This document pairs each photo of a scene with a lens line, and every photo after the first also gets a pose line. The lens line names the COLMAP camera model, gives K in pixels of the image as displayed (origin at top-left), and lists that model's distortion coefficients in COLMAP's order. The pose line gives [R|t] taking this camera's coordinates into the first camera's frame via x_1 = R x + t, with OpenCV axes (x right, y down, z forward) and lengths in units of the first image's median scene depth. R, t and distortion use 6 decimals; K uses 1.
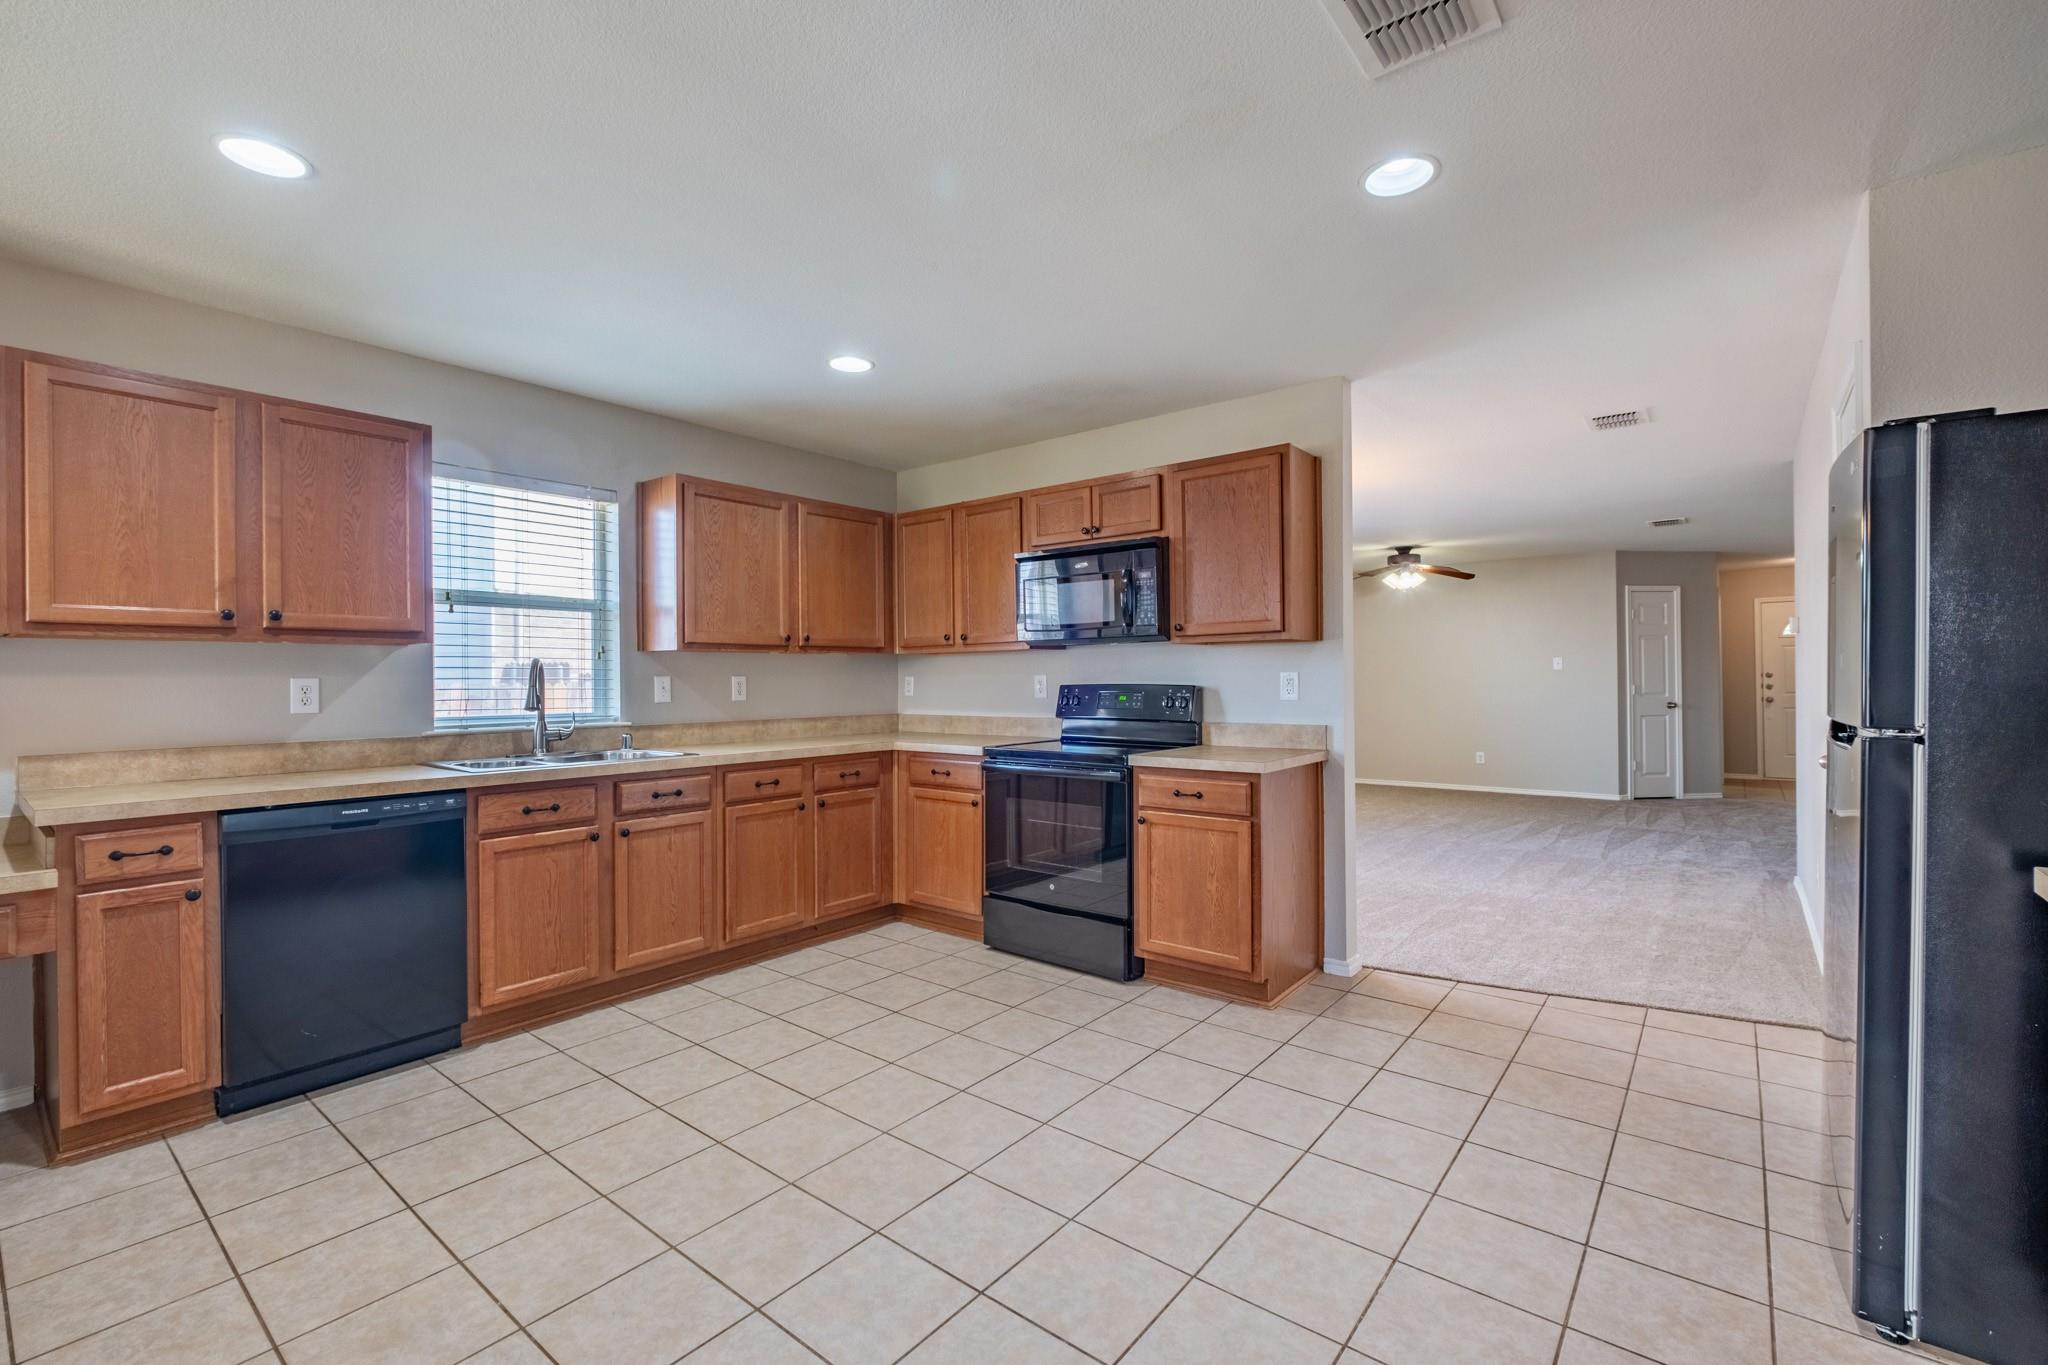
lens RADIAL K [[886.3, 0, 1024.0], [0, 886.3, 682.5], [0, 0, 1]] dist [0.005299, -0.009846]
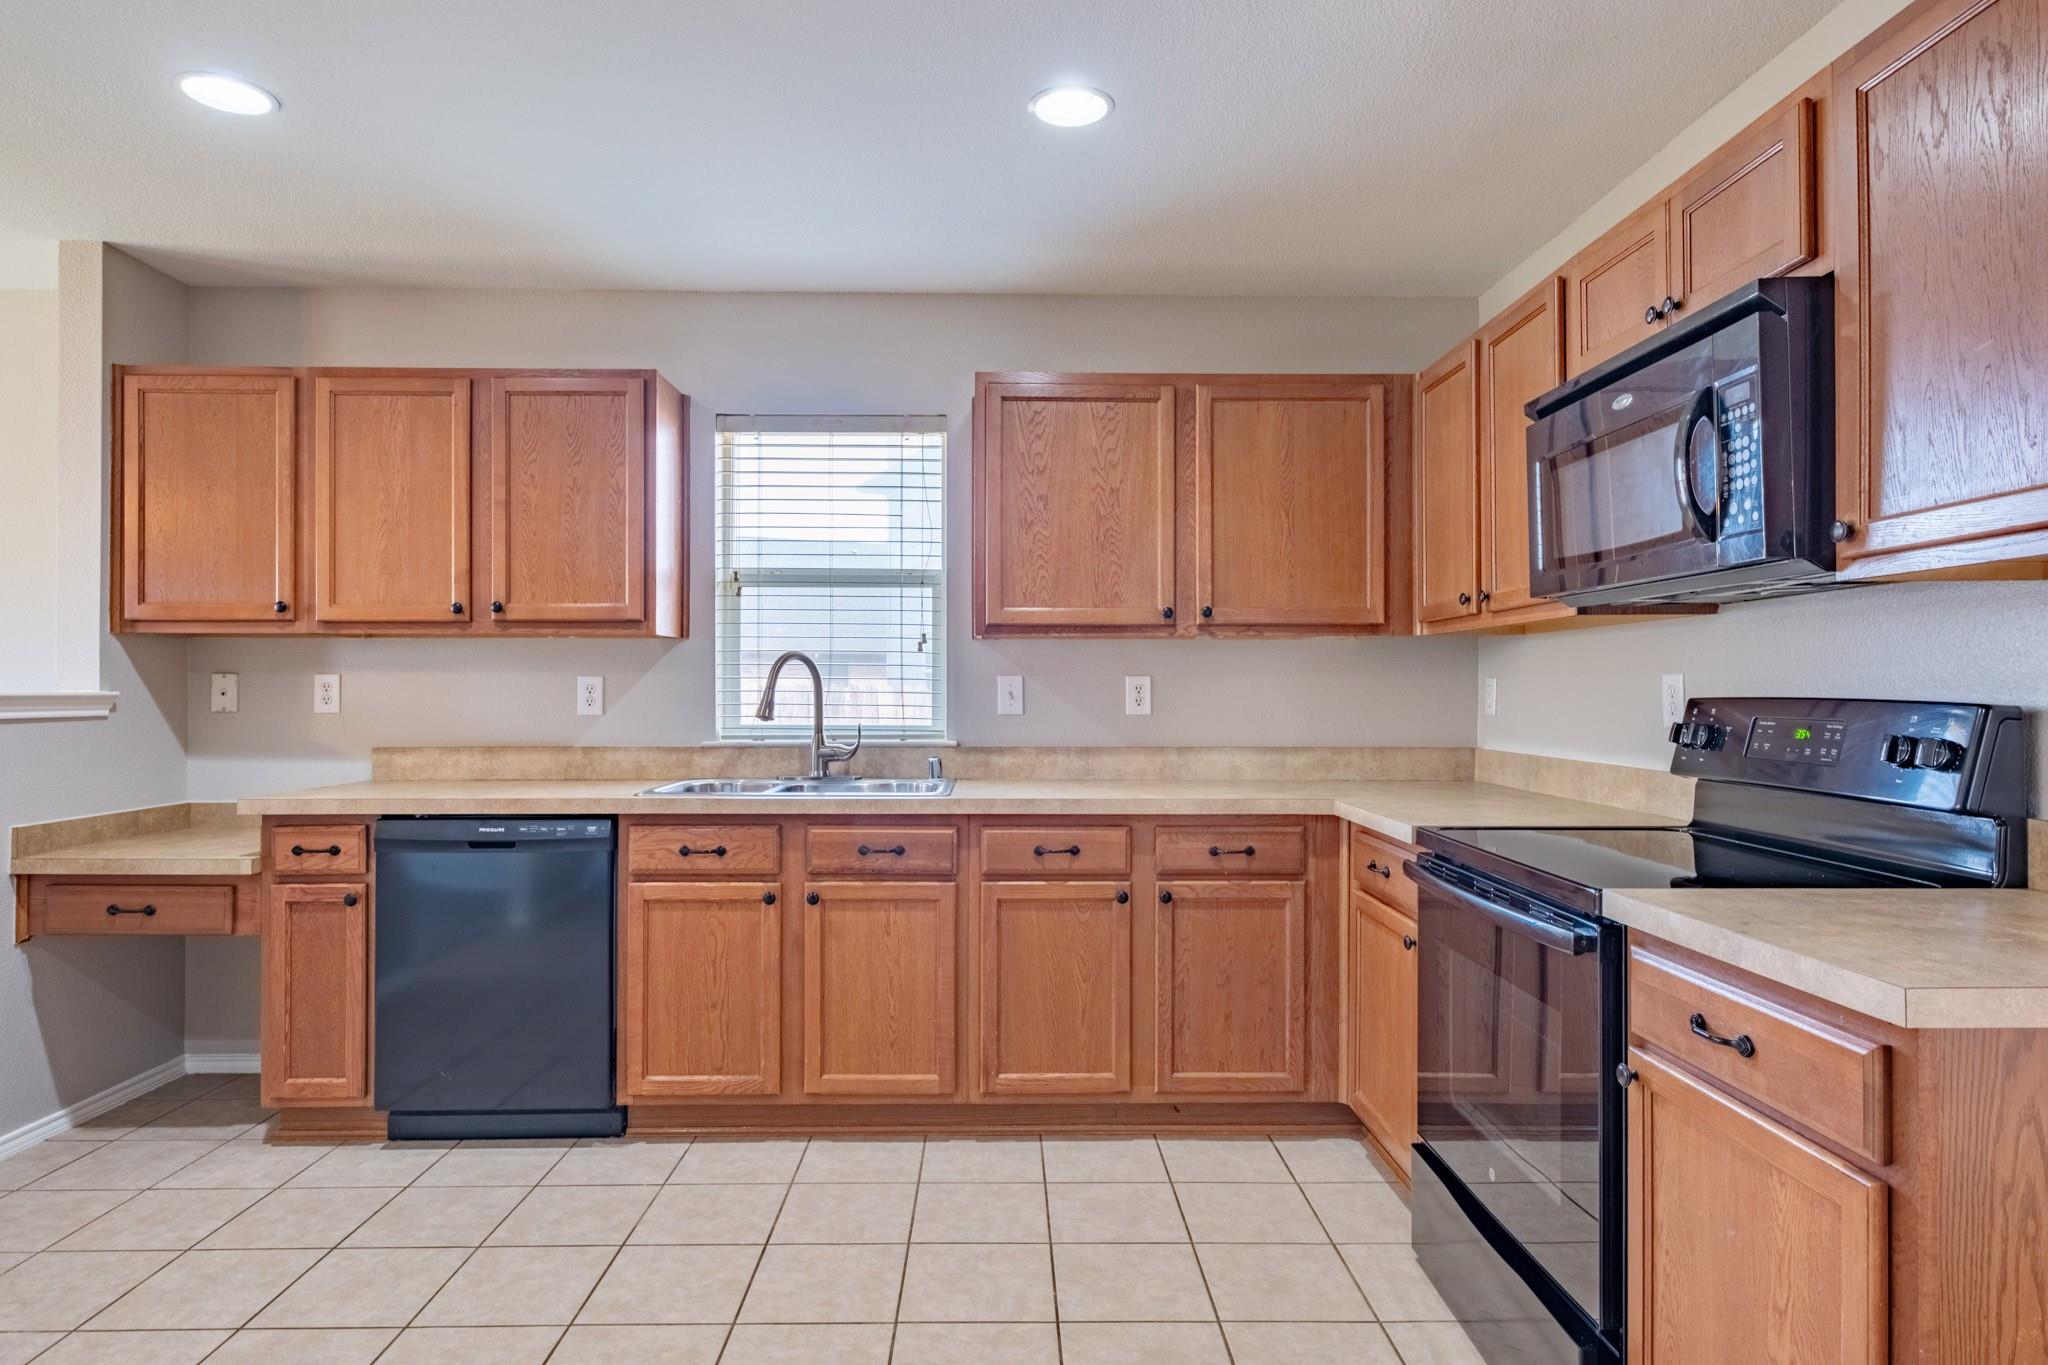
lens RADIAL K [[1170.9, 0, 1024.0], [0, 1170.9, 682.5], [0, 0, 1]] dist [0.001299, 0.000171]
pose [[0.637095, 0.004542, -0.770772, 0.359530], [-0.009479, 0.999953, -0.001943, -0.000350], [0.770727, 0.008544, 0.637108, 0.531450]]
